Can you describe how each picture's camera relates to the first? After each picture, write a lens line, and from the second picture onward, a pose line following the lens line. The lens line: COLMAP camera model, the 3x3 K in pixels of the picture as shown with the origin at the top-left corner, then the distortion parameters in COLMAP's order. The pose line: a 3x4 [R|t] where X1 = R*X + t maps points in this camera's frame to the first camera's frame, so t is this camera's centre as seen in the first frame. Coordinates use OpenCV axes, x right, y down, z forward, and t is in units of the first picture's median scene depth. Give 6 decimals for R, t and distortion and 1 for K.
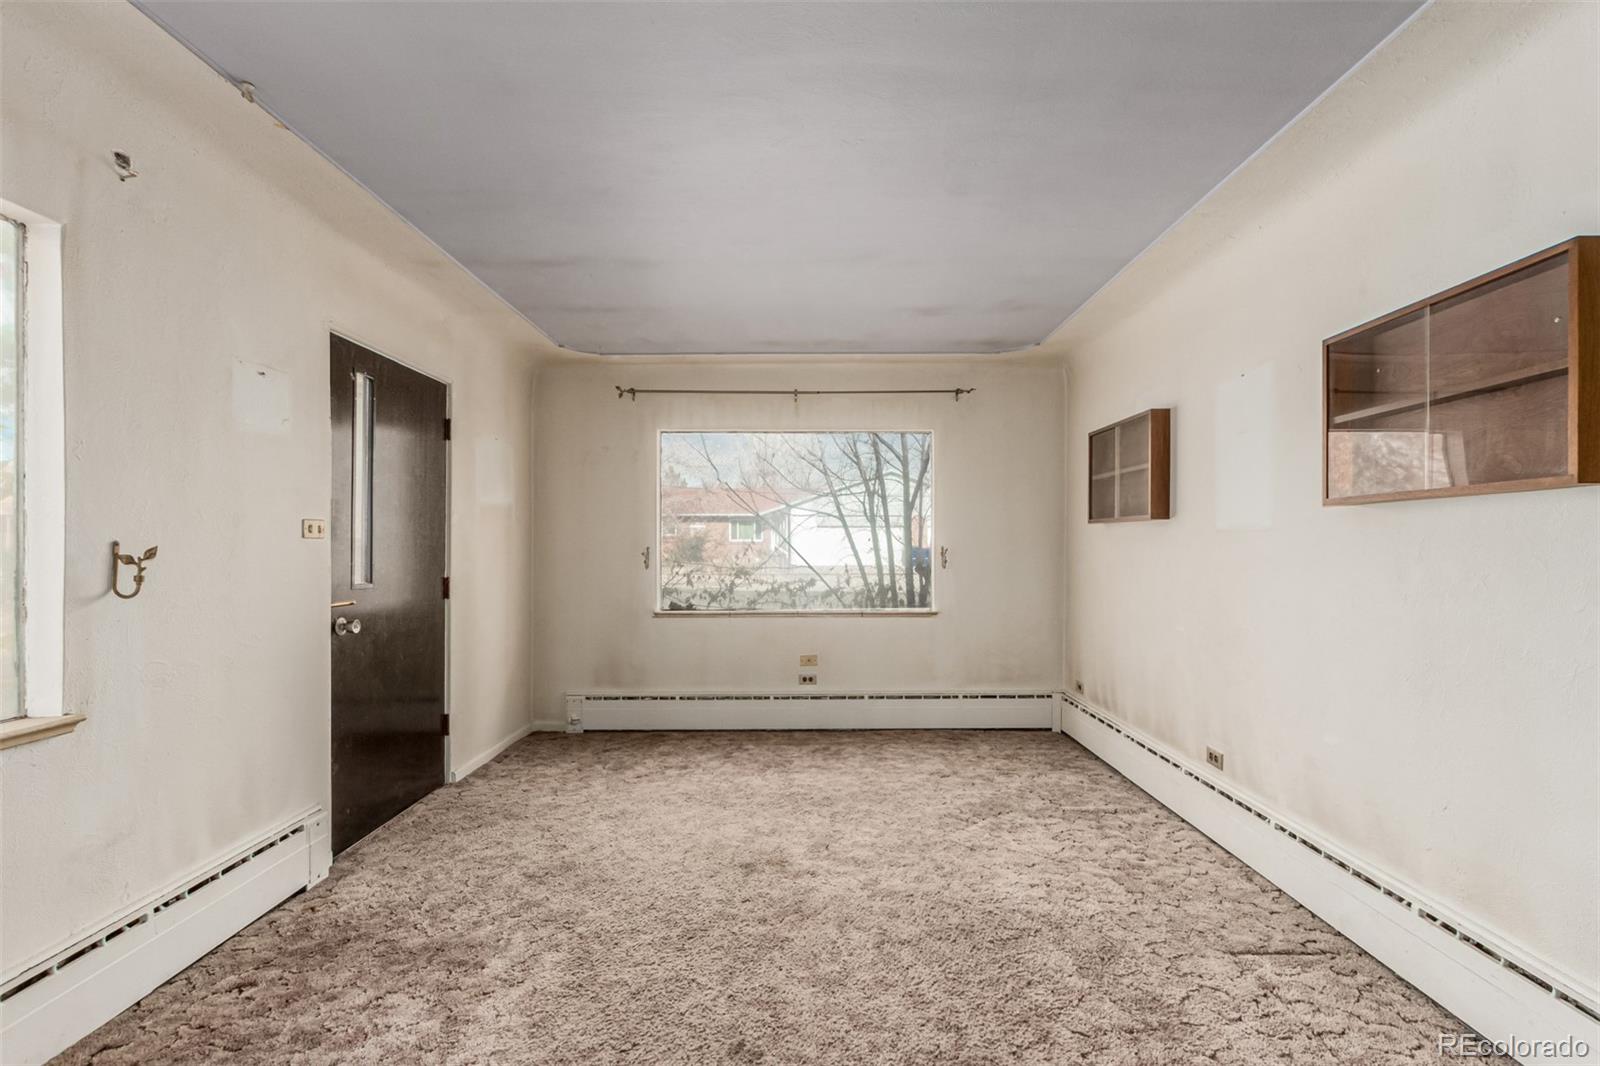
lens RADIAL K [[737.4, 0, 800.4], [0, 737.4, 549.4], [0, 0, 1]] dist [0.008455, -0.001548]
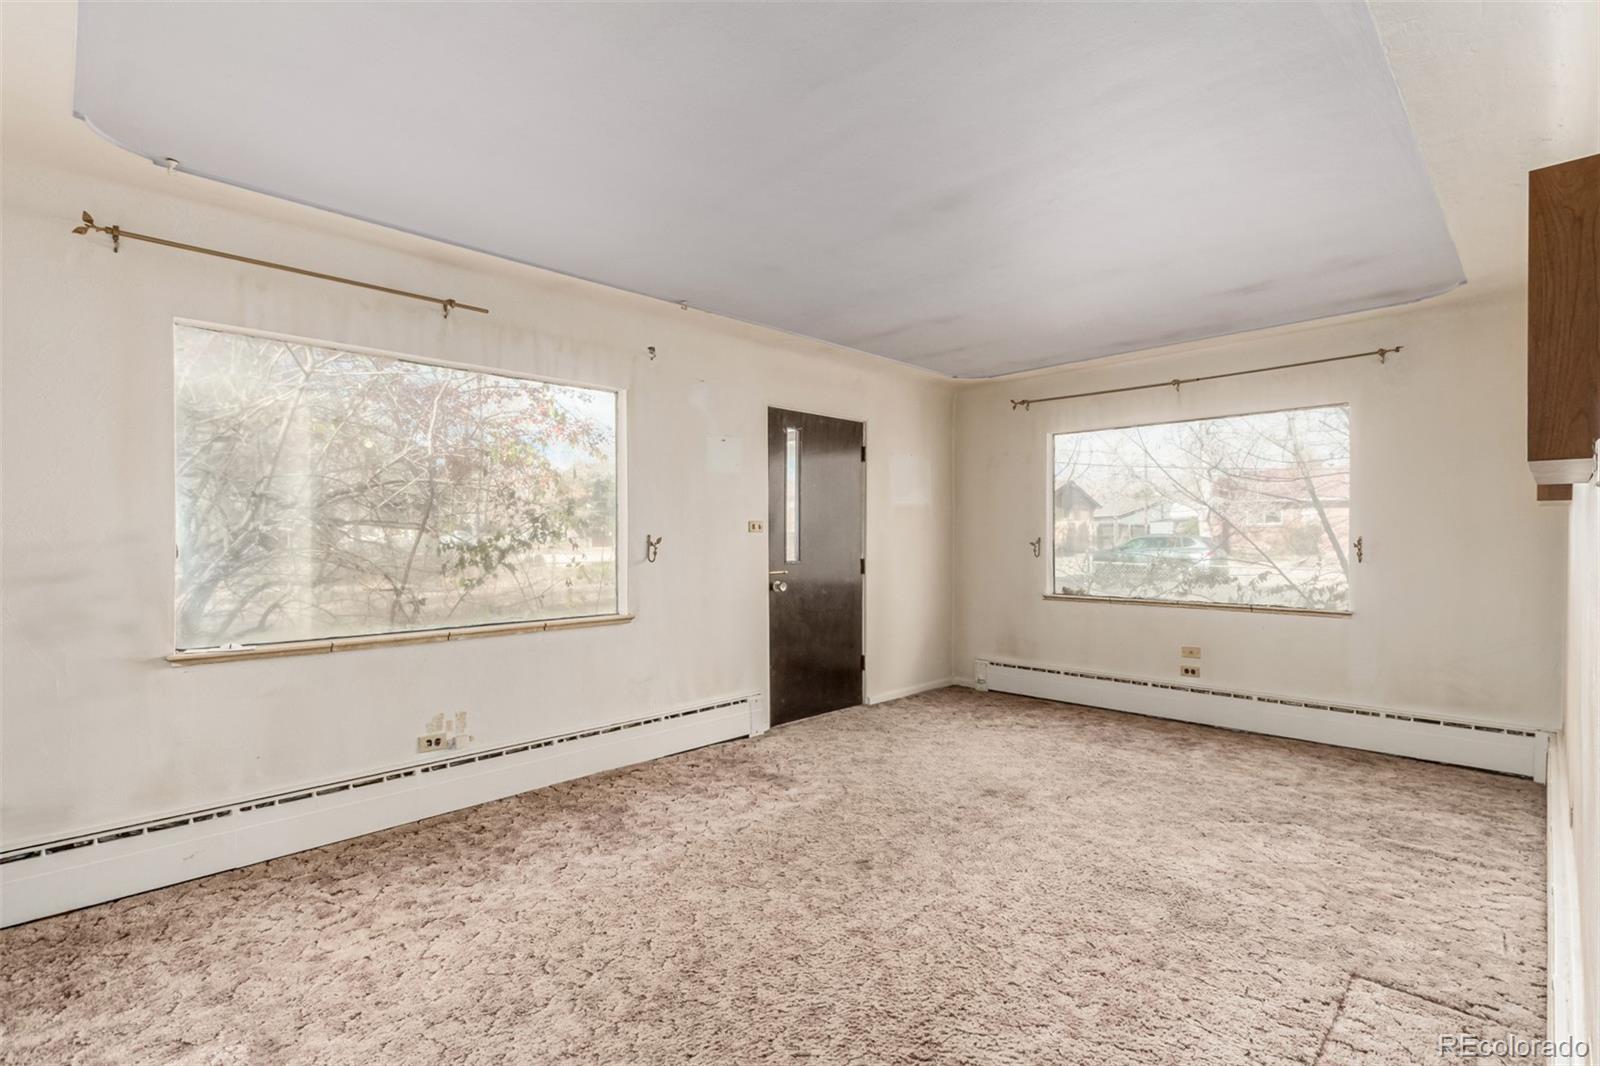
lens RADIAL K [[737.4, 0, 800.4], [0, 737.4, 549.4], [0, 0, 1]] dist [0.008455, -0.001548]
pose [[0.708377, 0.011944, -0.705733, 0.482988], [-0.002268, 0.999890, 0.014646, -0.000576], [0.705830, -0.008774, 0.708327, -0.095479]]
